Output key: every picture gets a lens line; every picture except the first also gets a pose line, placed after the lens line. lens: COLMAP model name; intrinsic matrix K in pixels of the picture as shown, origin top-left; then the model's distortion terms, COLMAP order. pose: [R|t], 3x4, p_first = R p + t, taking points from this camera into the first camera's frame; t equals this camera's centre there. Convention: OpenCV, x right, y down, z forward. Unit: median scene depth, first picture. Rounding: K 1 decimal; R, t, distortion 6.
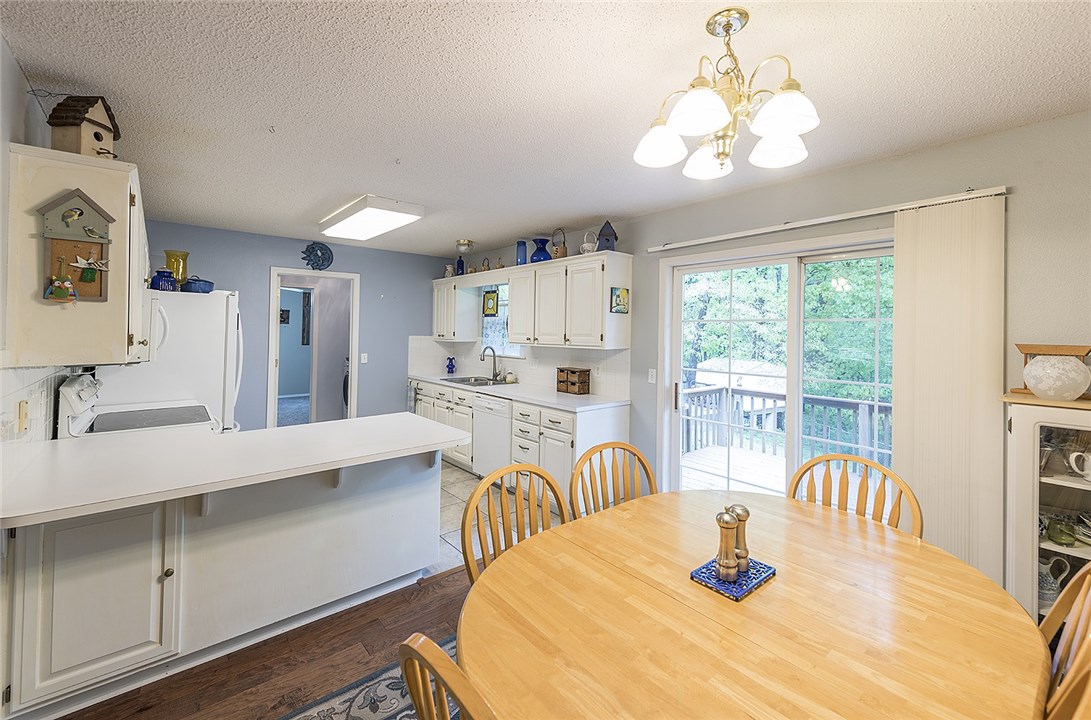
lens RADIAL K [[450.0, 0, 542.4], [0, 450.0, 324.4], [0, 0, 1]] dist [-0.000262, -0.000168]
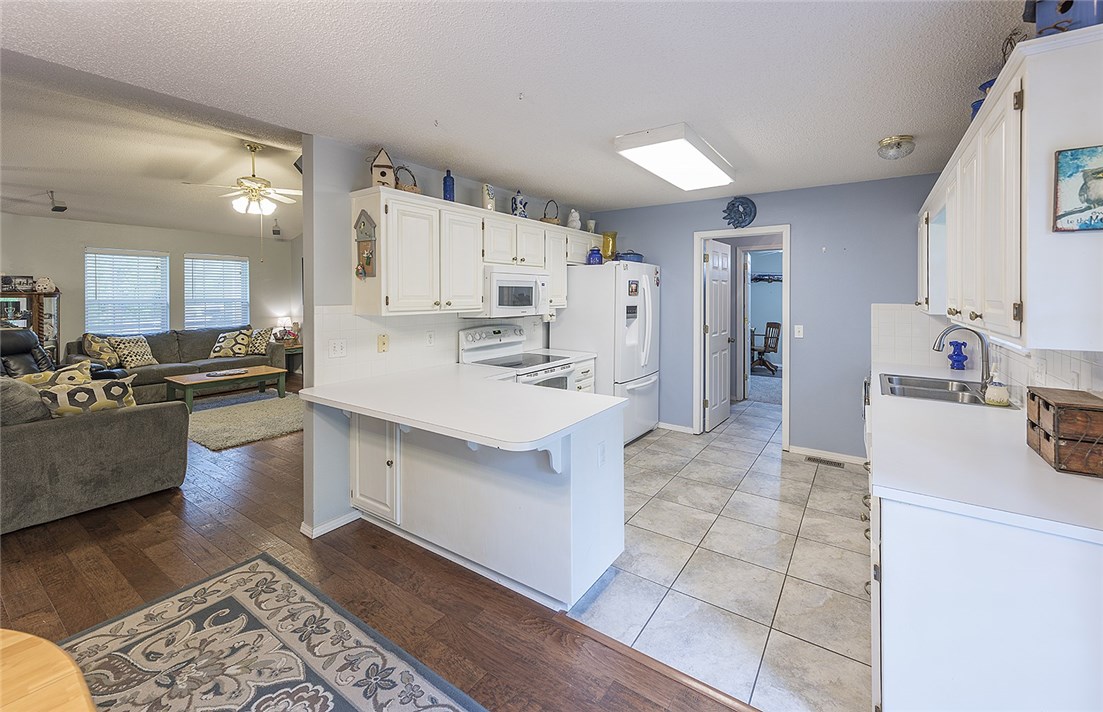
lens RADIAL K [[449.1, 0, 567.4], [0, 449.1, 298.1], [0, 0, 1]] dist [0.011976, -0.000170]
pose [[0.269331, 0.000447, -0.963047, 0.361697], [0.013499, 0.999900, 0.004239, 0.012442], [0.962953, -0.014142, 0.269298, 0.593630]]
